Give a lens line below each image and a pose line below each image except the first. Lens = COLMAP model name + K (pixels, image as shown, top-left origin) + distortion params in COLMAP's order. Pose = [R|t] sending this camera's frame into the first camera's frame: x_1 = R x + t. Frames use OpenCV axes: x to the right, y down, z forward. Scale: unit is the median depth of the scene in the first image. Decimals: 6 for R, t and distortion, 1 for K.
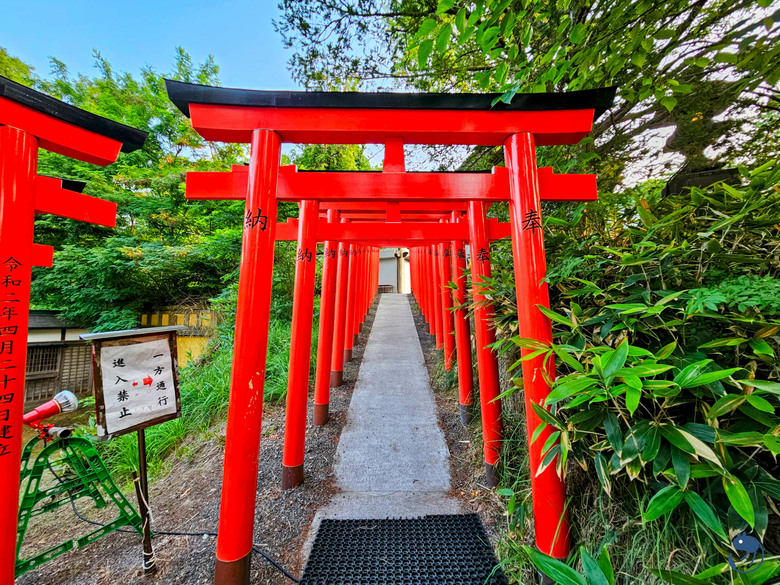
lens RADIAL K [[320.2, 0, 390.0], [0, 320.2, 292.5], [0, 0, 1]] dist [0.002017, 0.000159]
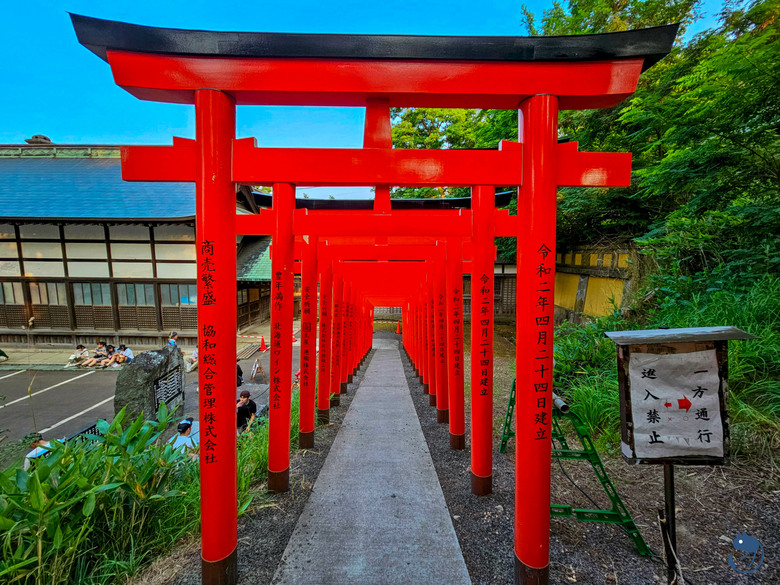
lens RADIAL K [[320.2, 0, 390.0], [0, 320.2, 292.5], [0, 0, 1]] dist [0.002017, 0.000159]
pose [[0.435952, 0.106780, -0.893613, -0.433429], [0.071958, 0.985622, 0.152879, -0.125250], [0.897088, -0.130950, 0.422000, 0.145652]]
